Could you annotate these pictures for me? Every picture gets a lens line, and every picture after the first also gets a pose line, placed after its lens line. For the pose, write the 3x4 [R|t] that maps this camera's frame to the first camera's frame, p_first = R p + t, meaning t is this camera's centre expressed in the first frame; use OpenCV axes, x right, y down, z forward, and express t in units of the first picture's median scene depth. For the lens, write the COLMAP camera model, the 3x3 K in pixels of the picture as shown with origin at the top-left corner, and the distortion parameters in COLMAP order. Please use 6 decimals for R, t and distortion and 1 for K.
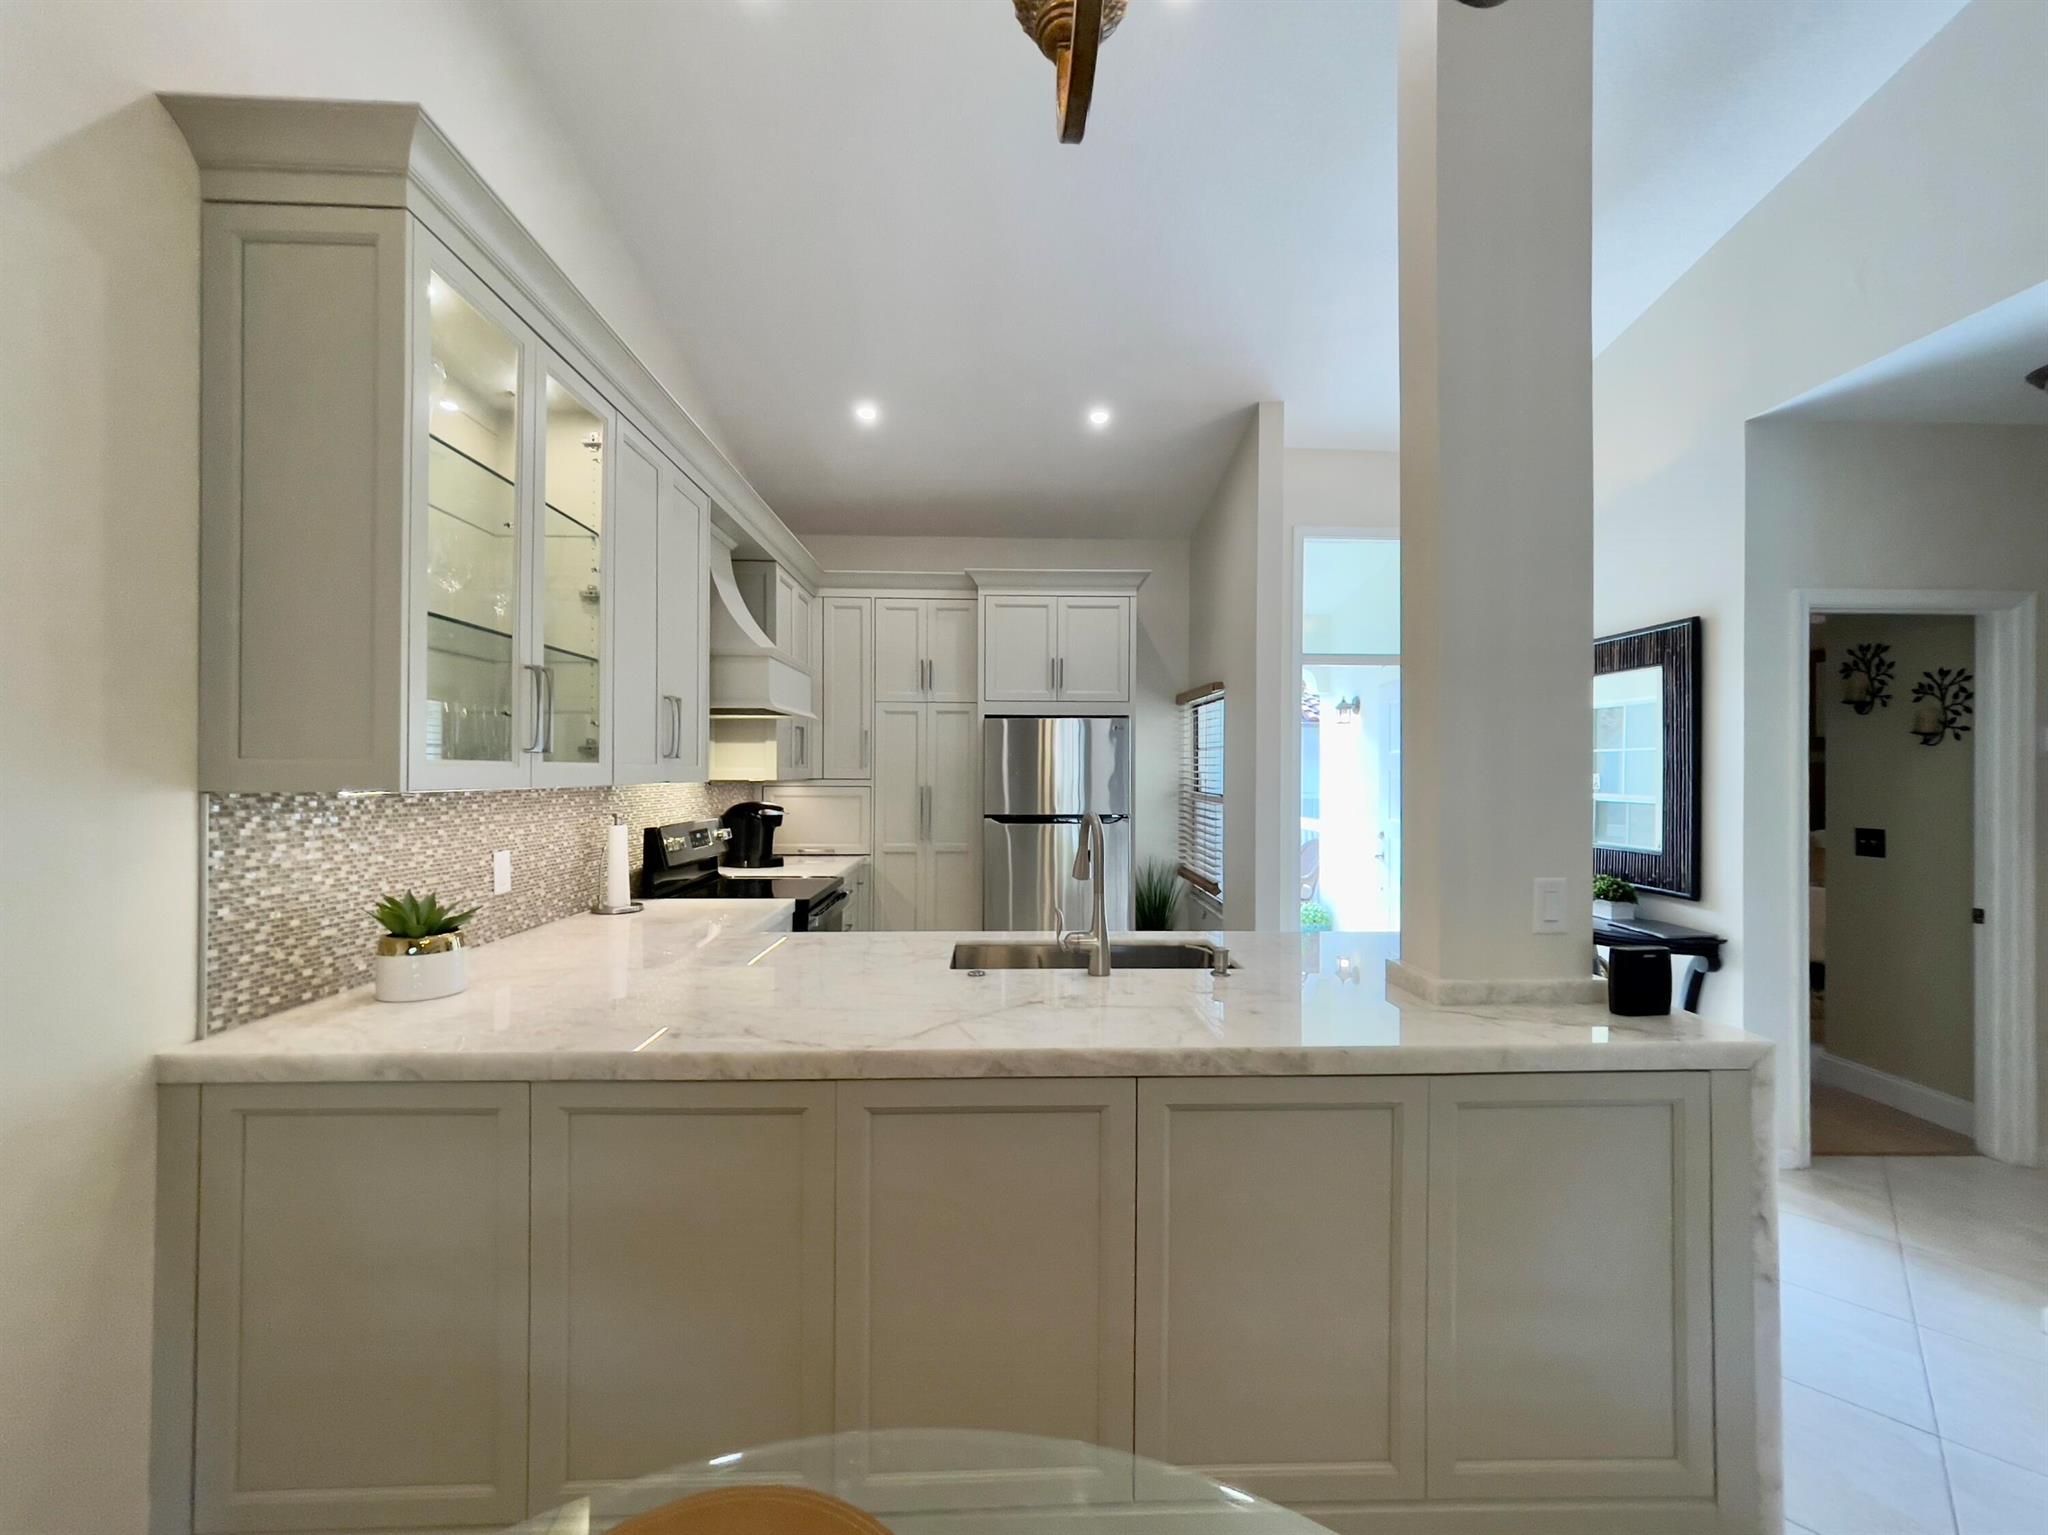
lens RADIAL K [[833.4, 0, 1018.1], [0, 833.4, 770.6], [0, 0, 1]] dist [-0.010464, -0.000153]
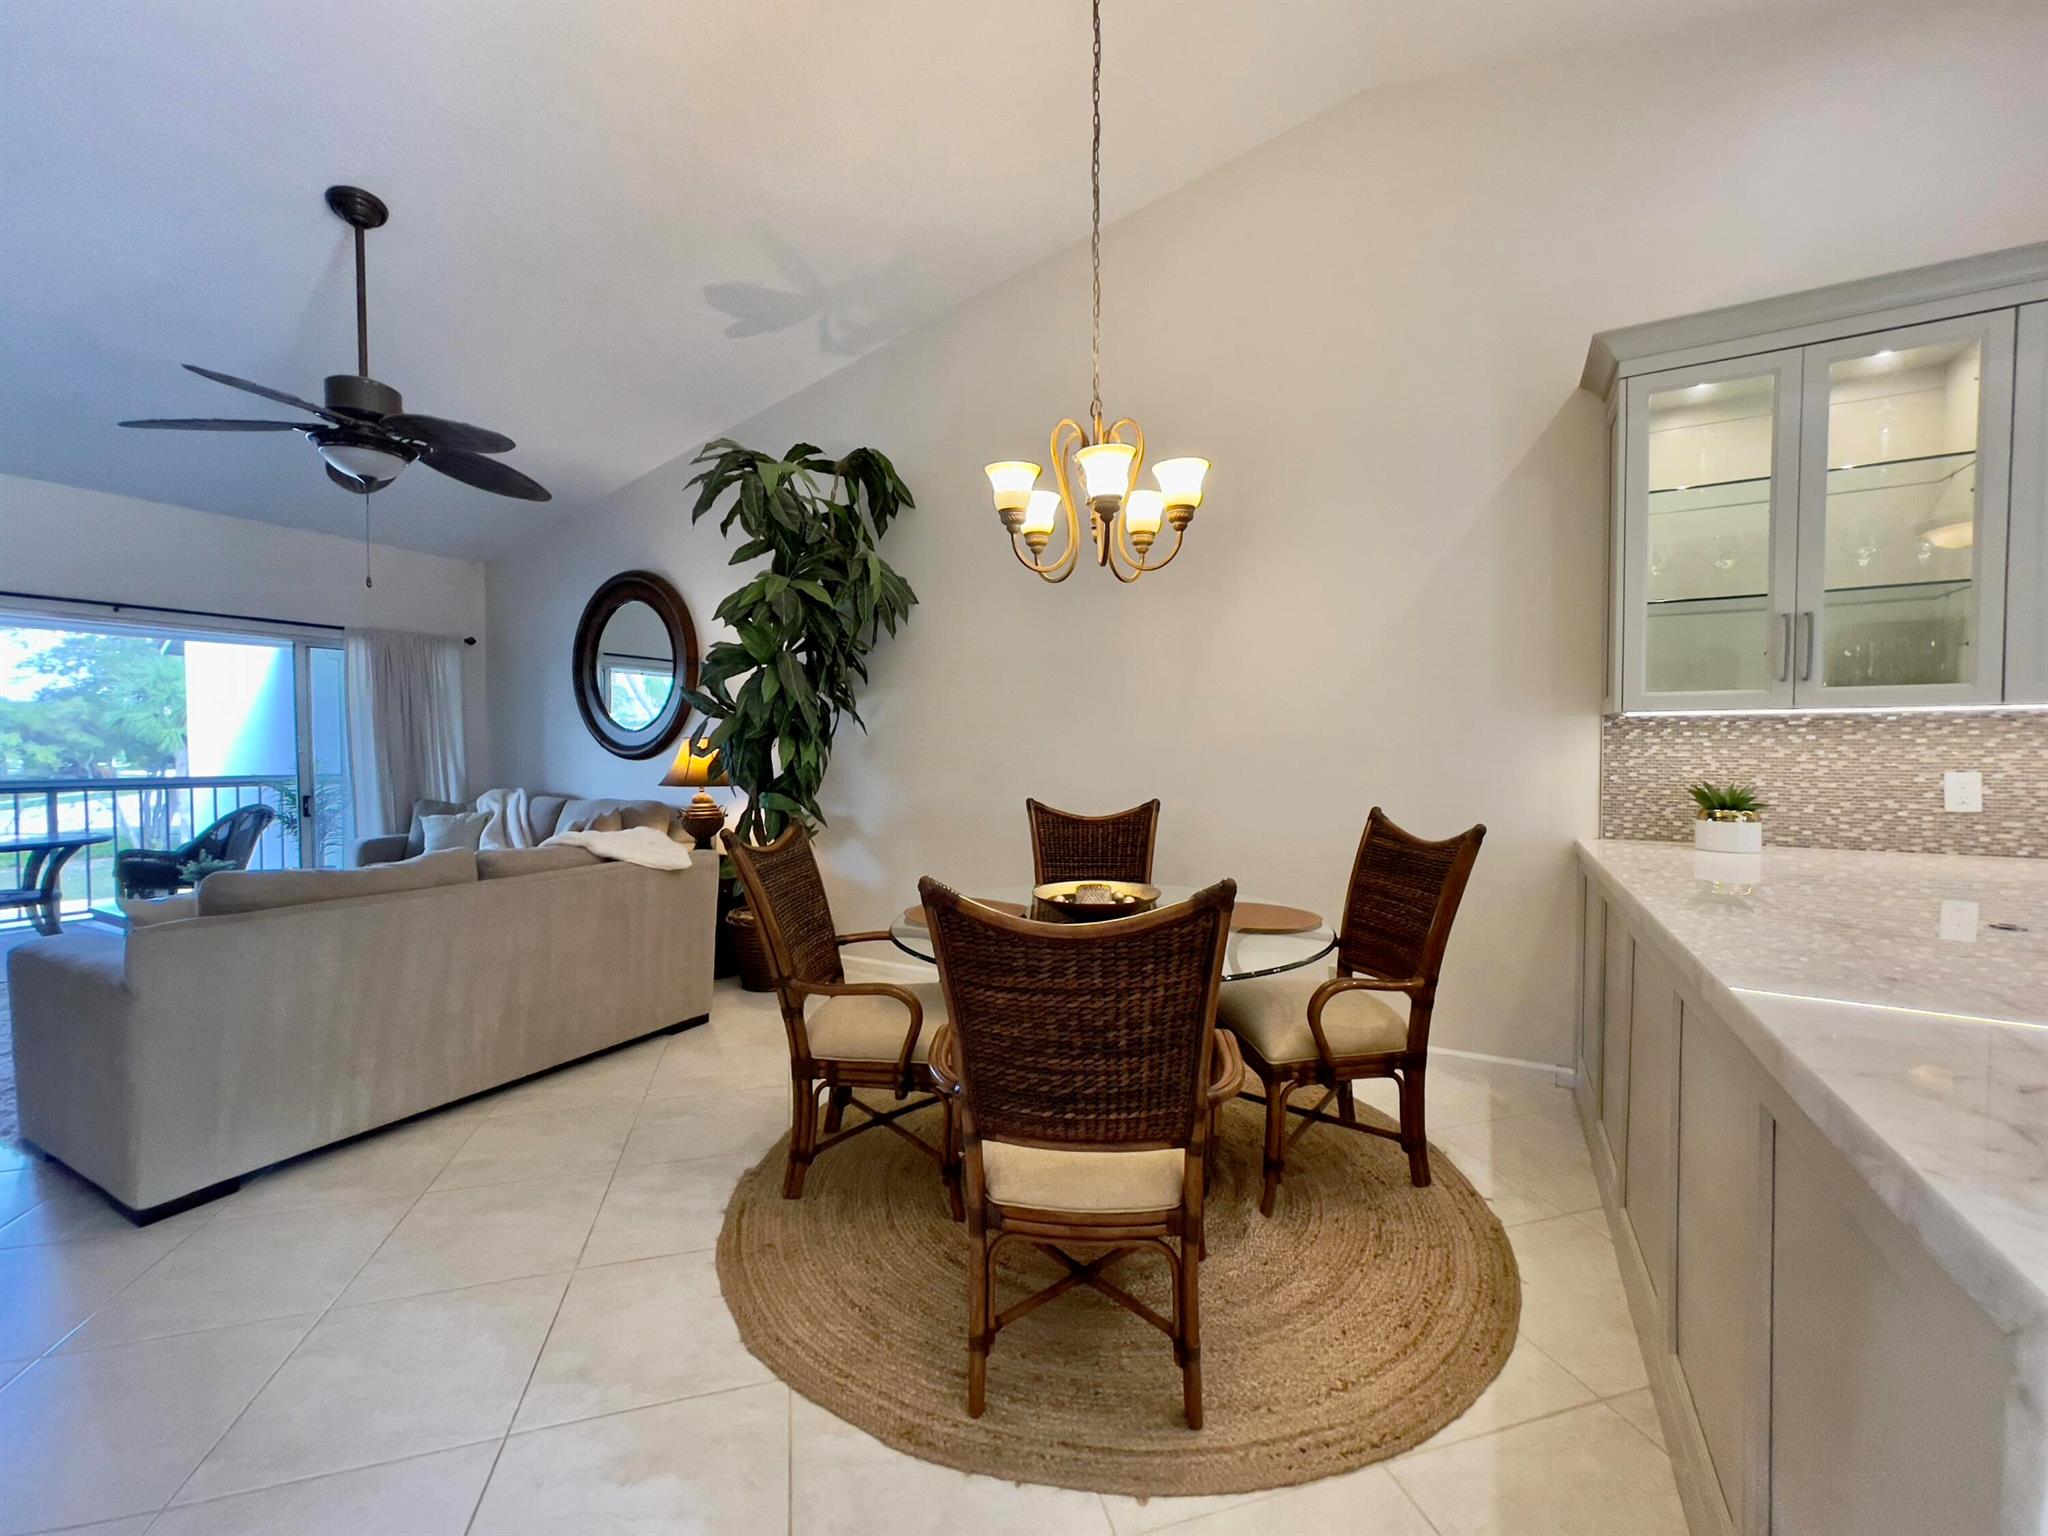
lens RADIAL K [[834.8, 0, 1021.7], [0, 834.8, 771.2], [0, 0, 1]] dist [-0.016752, 0.011837]
pose [[-0.504664, 0.020416, -0.863074, 0.854516], [0.002999, 0.999756, 0.021895, 0.064740], [0.863311, 0.008461, -0.504602, 0.466354]]
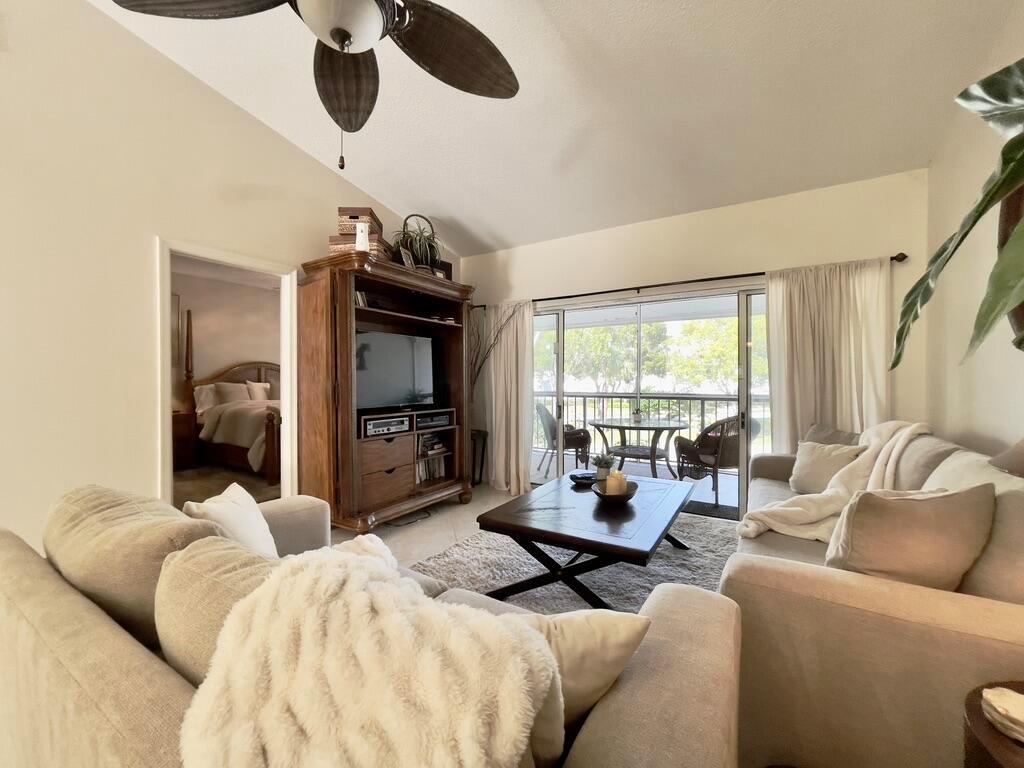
lens RADIAL K [[412.4, 0, 518.4], [0, 412.4, 384.7], [0, 0, 1]] dist [-0.000330, -0.000082]
pose [[-0.843521, -0.016610, 0.536840, -0.174197], [-0.012208, 0.999856, 0.011754, 0.075232], [-0.536958, 0.003361, -0.843602, -0.649850]]
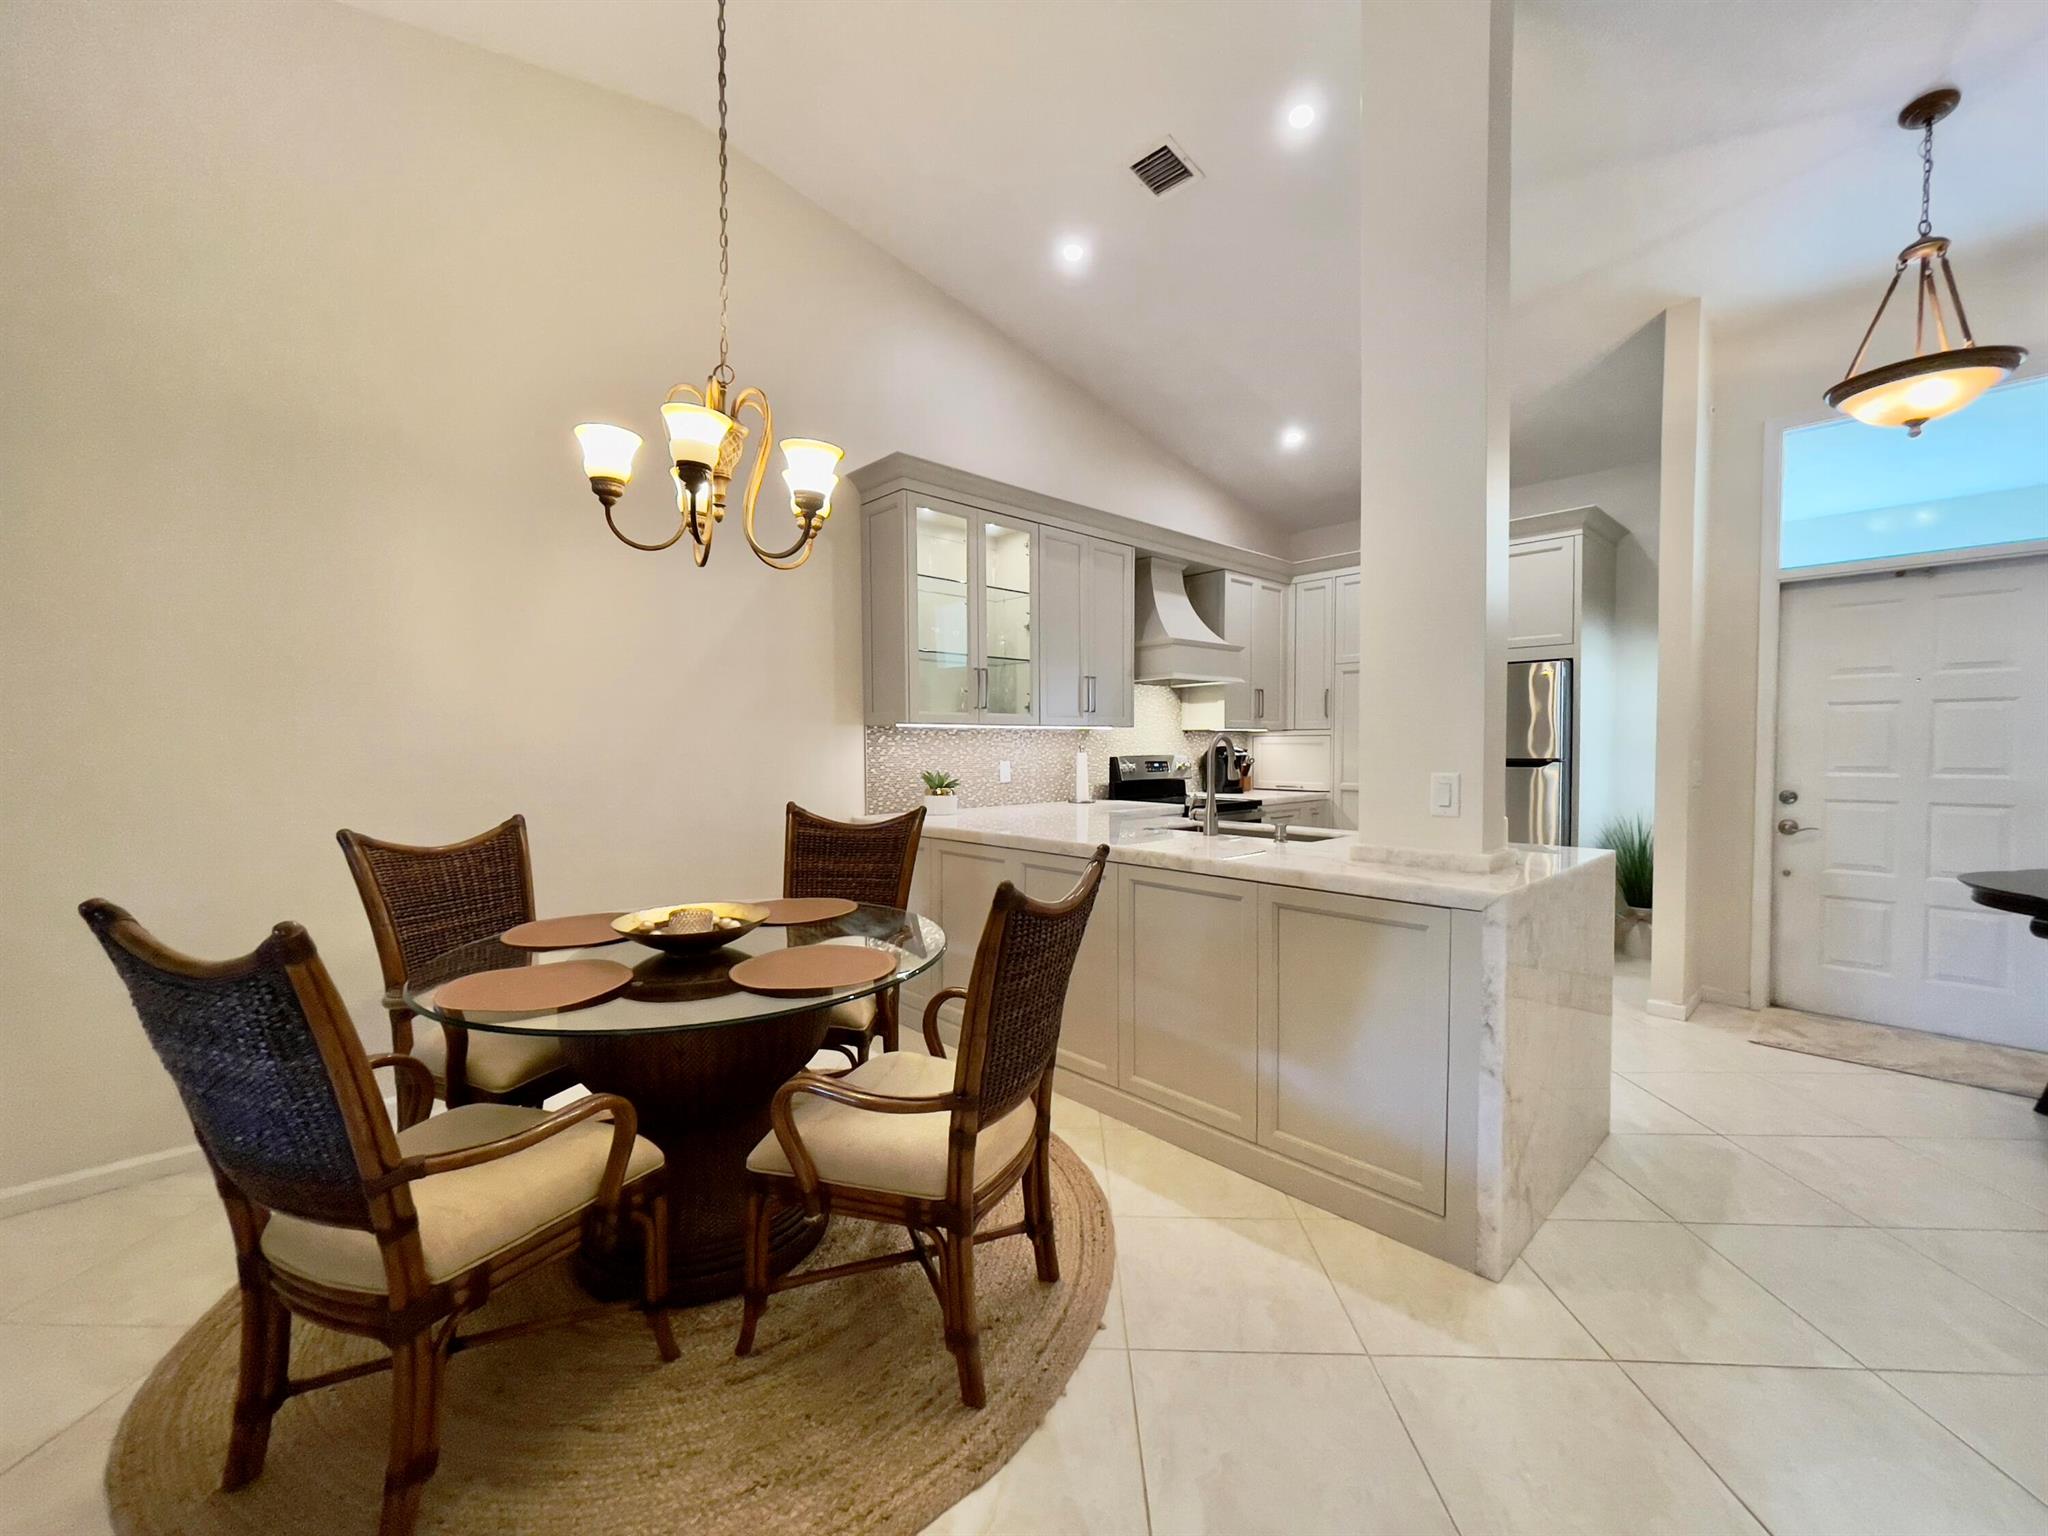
lens RADIAL K [[828.4, 0, 1030.3], [0, 828.4, 773.9], [0, 0, 1]] dist [-0.001305, -0.000230]
pose [[0.664612, 0.020282, -0.746914, 0.834172], [0.009279, 0.999330, 0.035393, 0.054698], [0.747131, -0.030453, 0.663978, -0.245498]]
